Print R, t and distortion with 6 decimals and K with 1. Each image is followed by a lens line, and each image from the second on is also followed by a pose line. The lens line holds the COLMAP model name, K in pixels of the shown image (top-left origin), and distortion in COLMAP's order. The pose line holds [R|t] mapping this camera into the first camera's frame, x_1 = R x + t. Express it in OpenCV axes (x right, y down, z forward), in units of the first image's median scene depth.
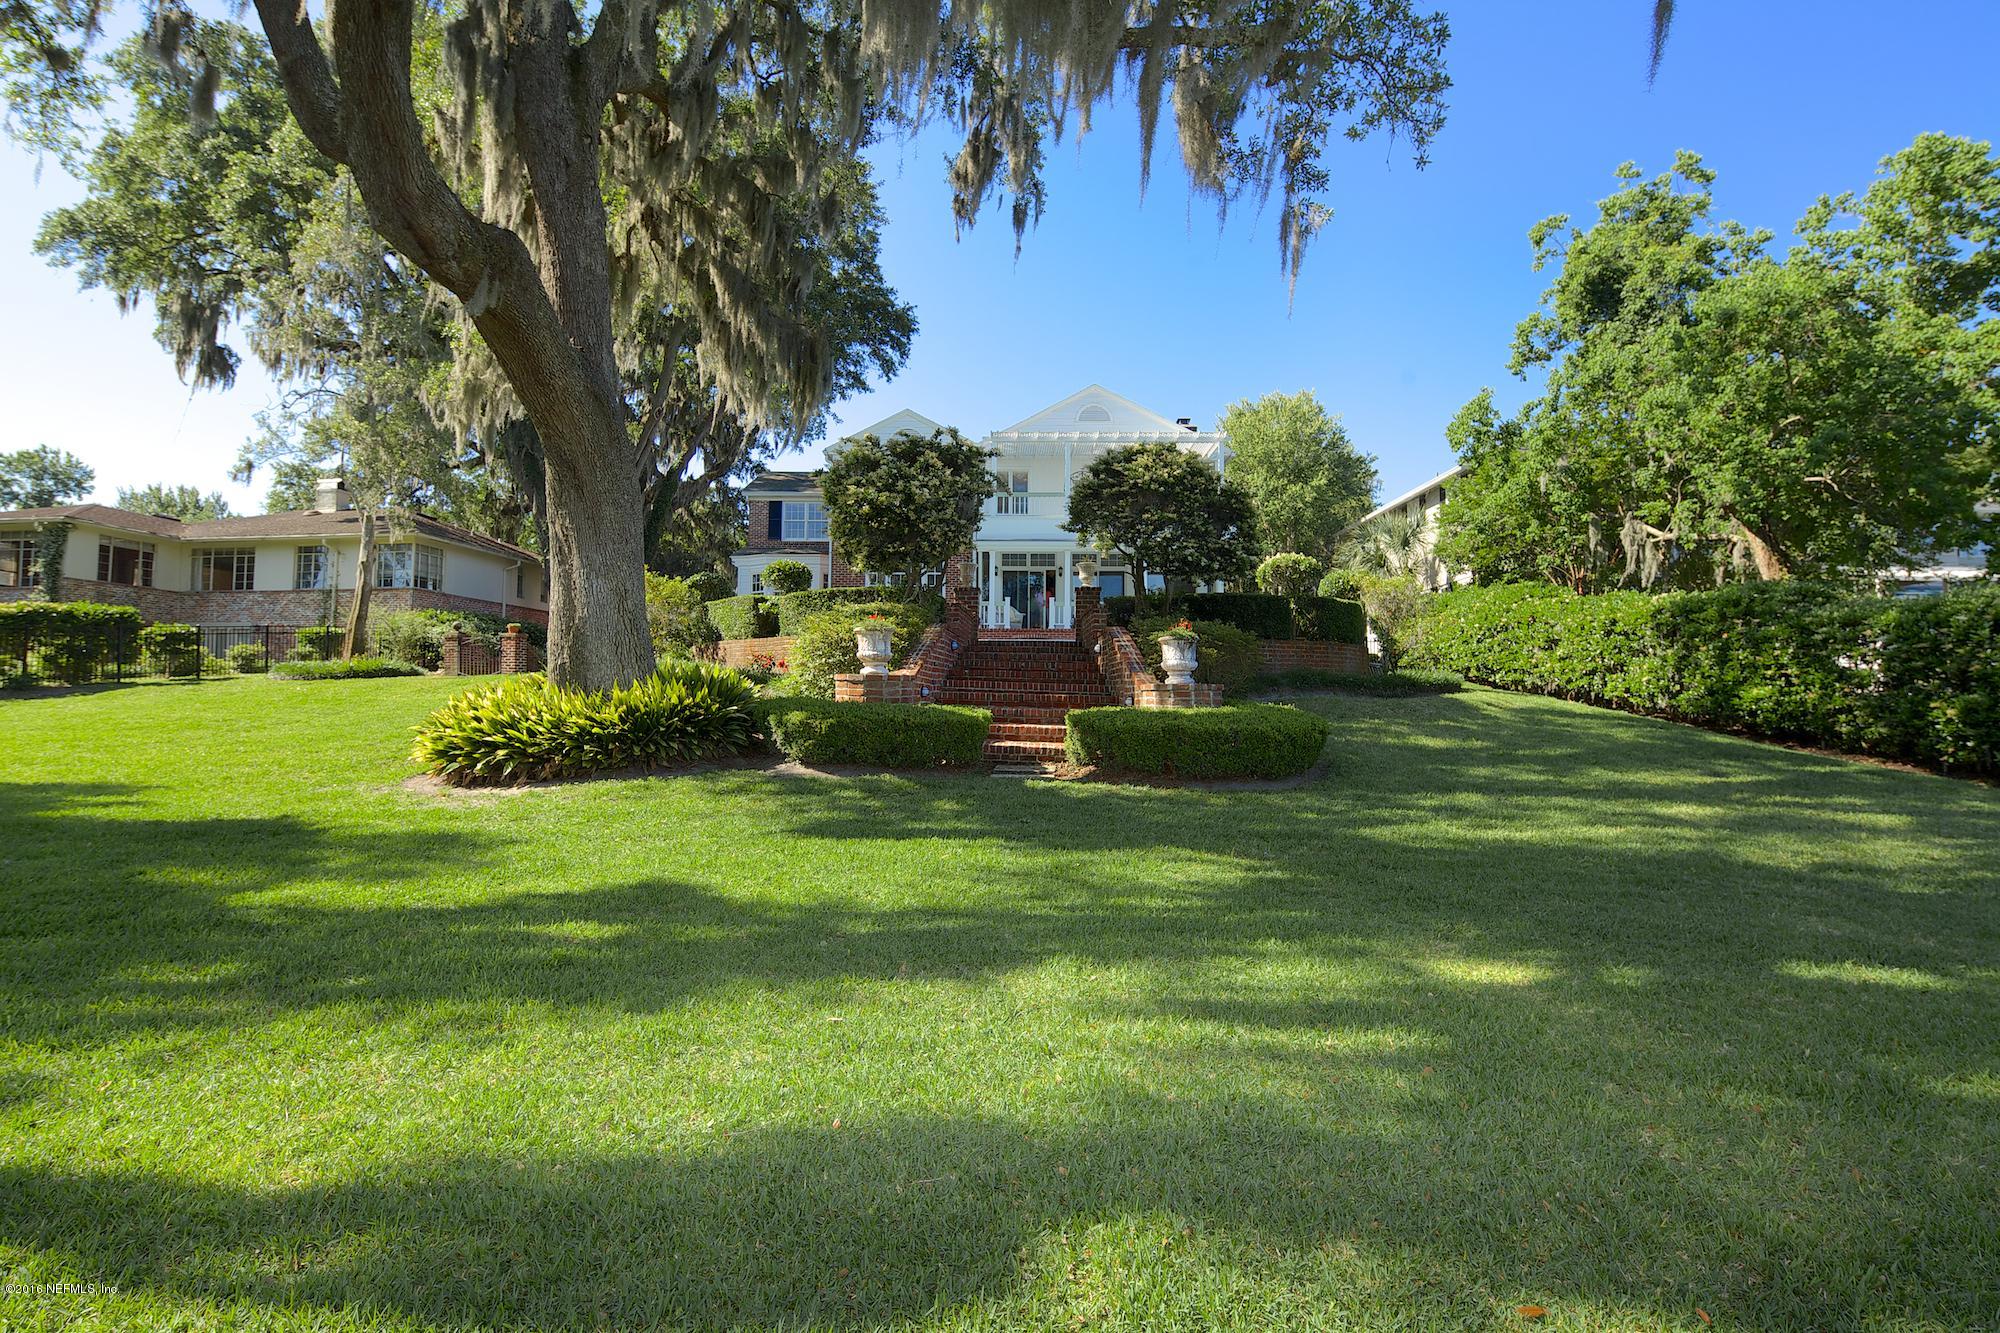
lens RADIAL K [[967.6, 0, 994.1], [0, 967.6, 658.1], [0, 0, 1]] dist [0.003892, -0.004656]
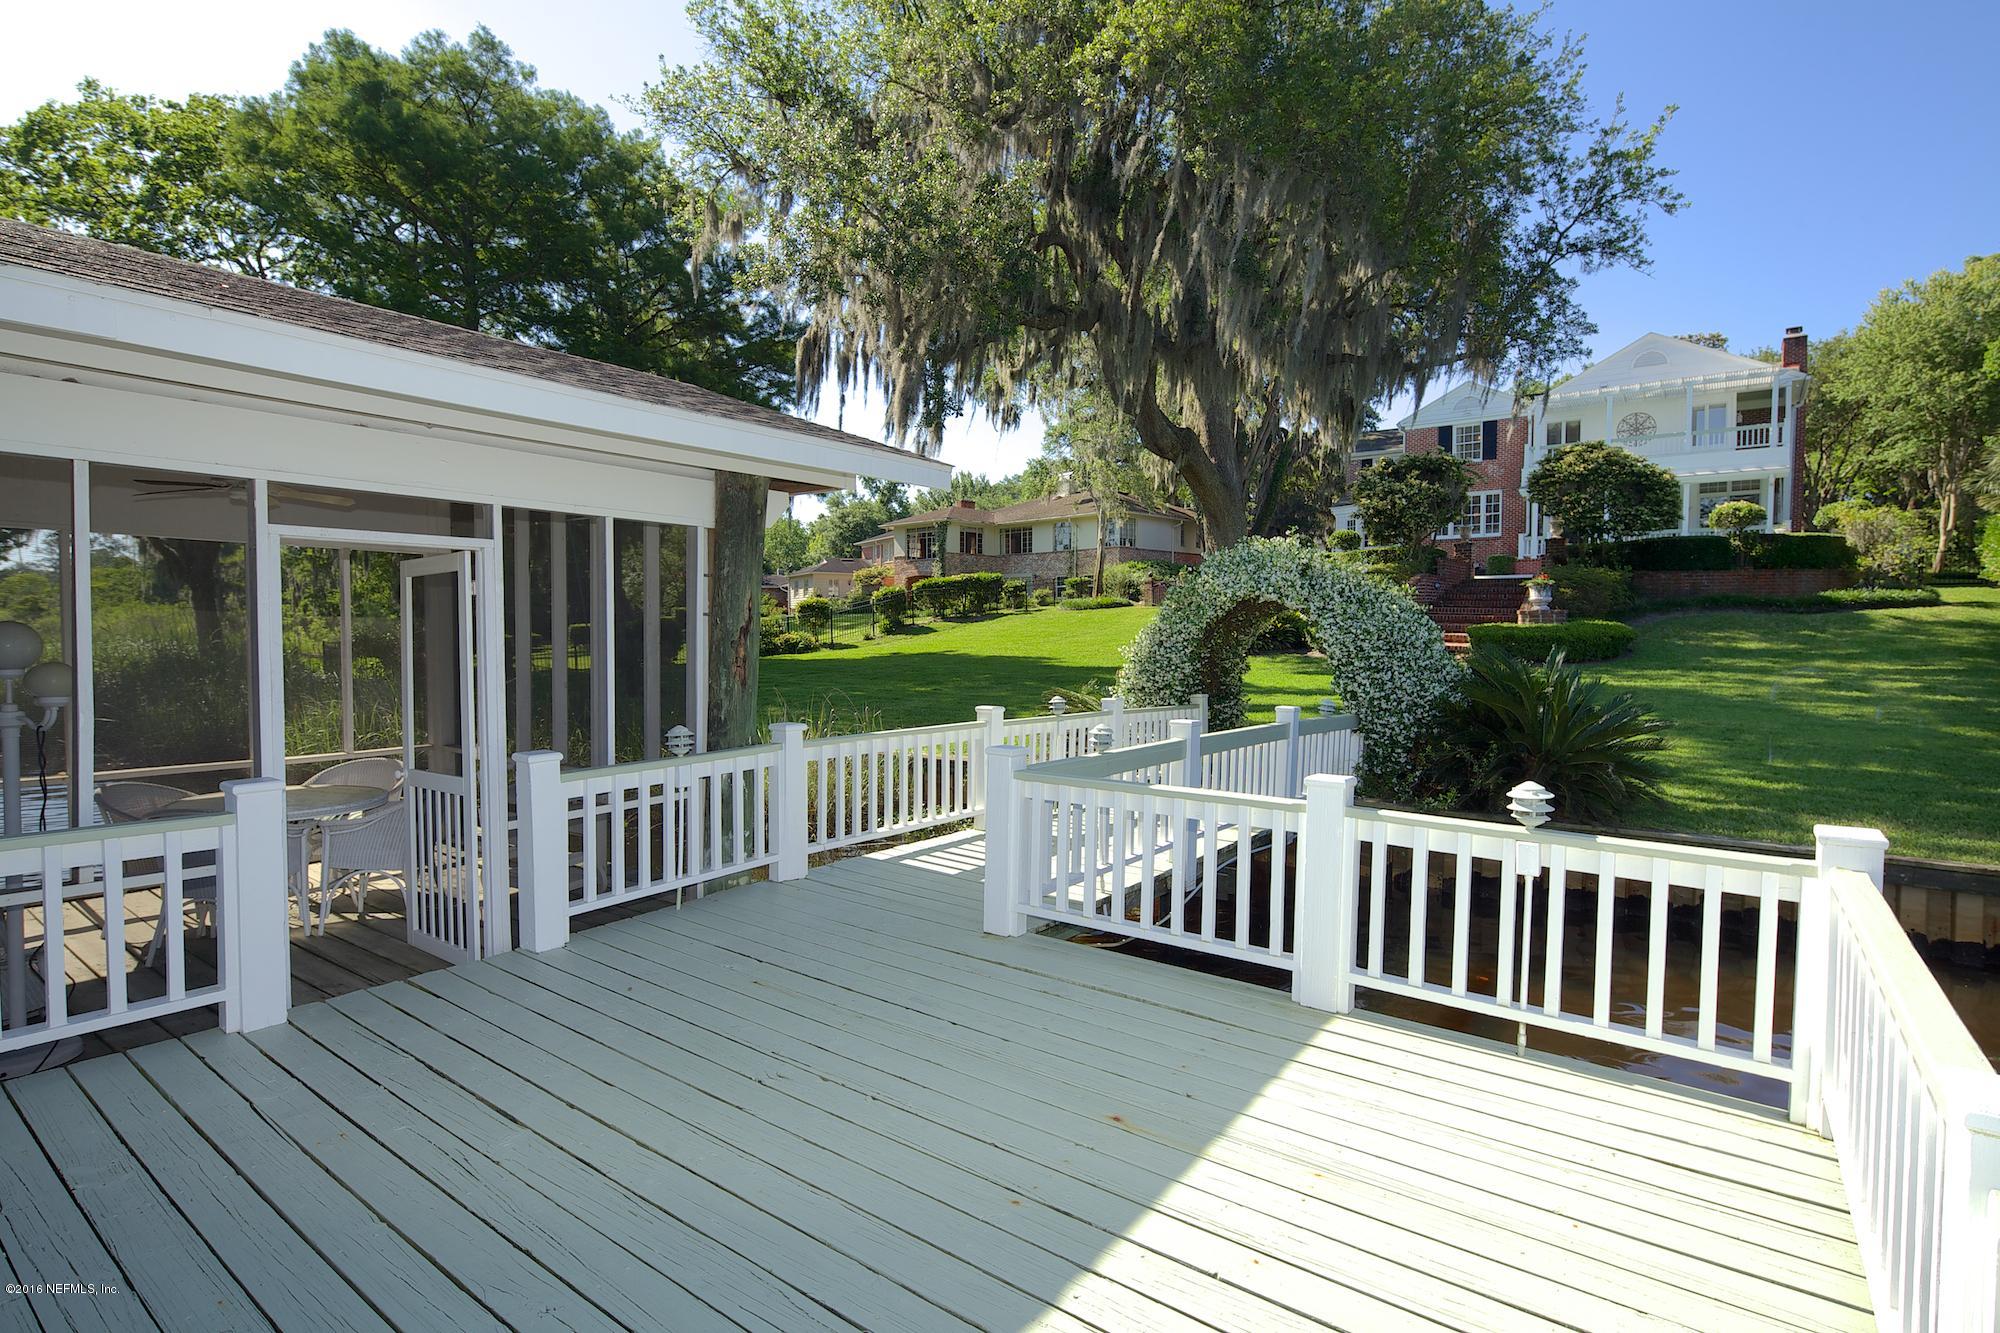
lens RADIAL K [[967.6, 0, 1005.5], [0, 967.6, 667.4], [0, 0, 1]] dist [0.003892, -0.004656]
pose [[0.808285, 0.018375, -0.588505, 0.198694], [0.039898, 0.995506, 0.085882, -0.026627], [0.587438, -0.092898, 0.803920, -0.446601]]
